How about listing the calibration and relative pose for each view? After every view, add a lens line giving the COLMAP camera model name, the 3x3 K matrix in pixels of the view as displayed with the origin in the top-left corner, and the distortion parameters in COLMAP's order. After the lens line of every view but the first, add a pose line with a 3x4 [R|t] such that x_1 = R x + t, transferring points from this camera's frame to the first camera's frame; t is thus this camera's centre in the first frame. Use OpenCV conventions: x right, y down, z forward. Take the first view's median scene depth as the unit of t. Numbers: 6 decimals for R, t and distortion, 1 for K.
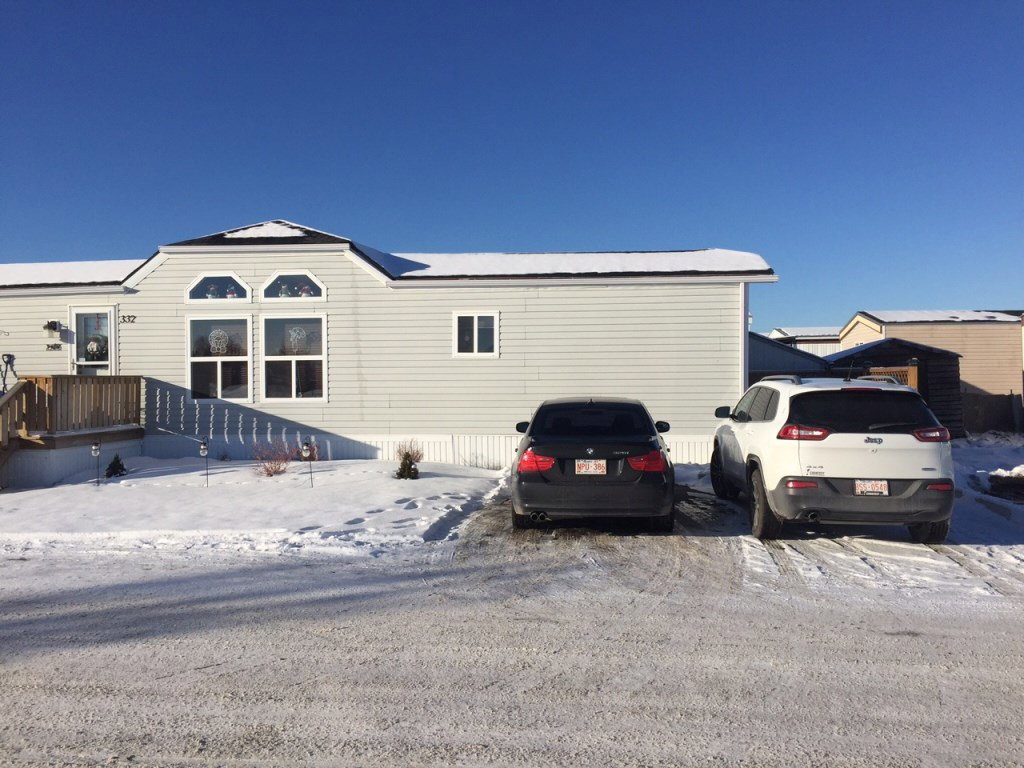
lens RADIAL K [[874.9, 0, 515.4], [0, 874.9, 384.7], [0, 0, 1]] dist [0.079533, -0.094298]
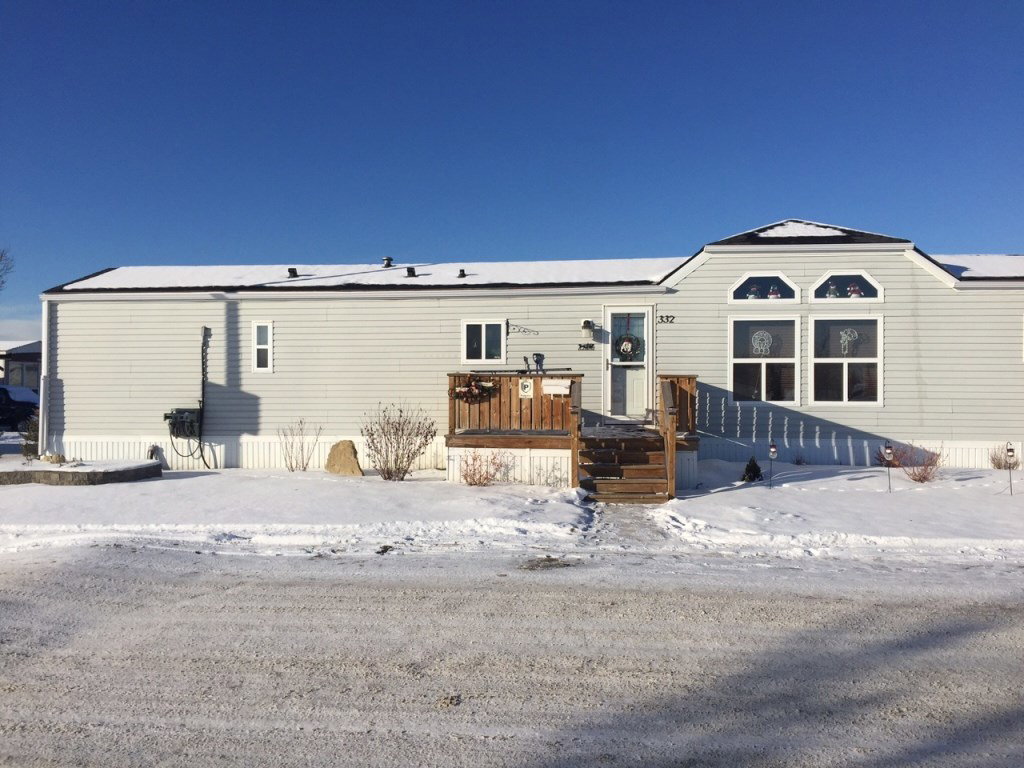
lens RADIAL K [[874.9, 0, 508.1], [0, 874.9, 381.8], [0, 0, 1]] dist [0.079533, -0.094298]
pose [[0.999914, 0.012256, 0.004626, -0.627915], [-0.012200, 0.999855, -0.011905, 0.009449], [-0.004771, 0.011847, 0.999918, 0.025592]]
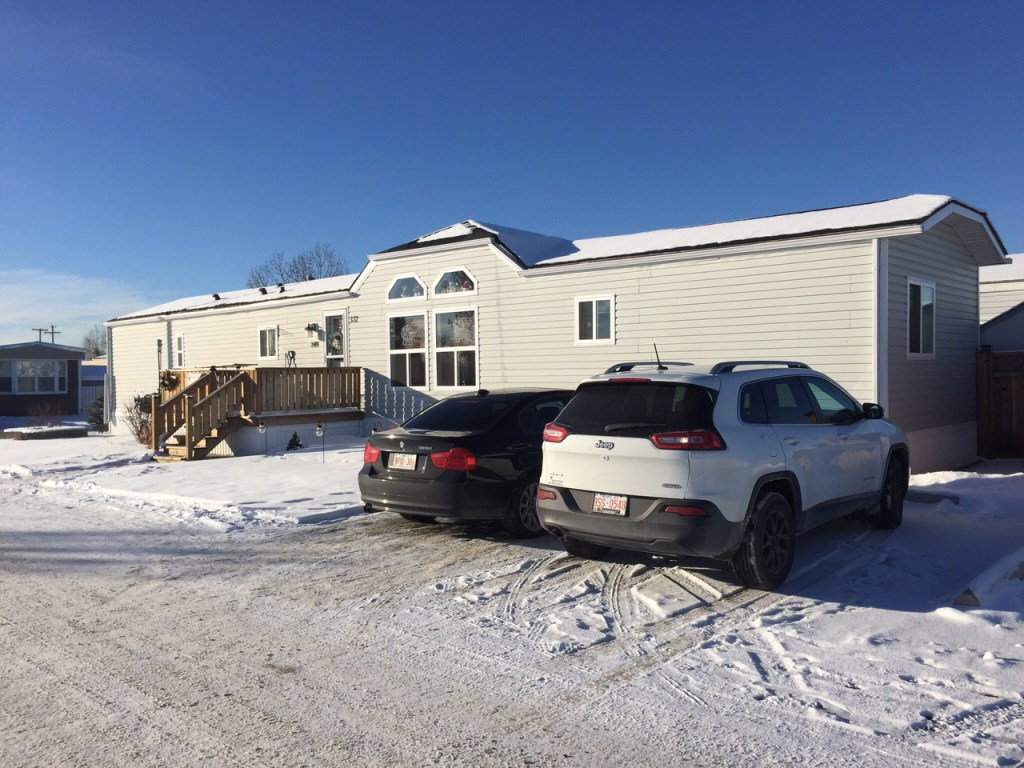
lens RADIAL K [[874.9, 0, 509.0], [0, 874.9, 386.0], [0, 0, 1]] dist [0.079533, -0.094298]
pose [[0.813304, 0.002718, -0.581833, 0.422834], [0.007935, 0.999844, 0.015761, -0.001520], [0.581785, -0.017435, 0.813156, 0.166392]]
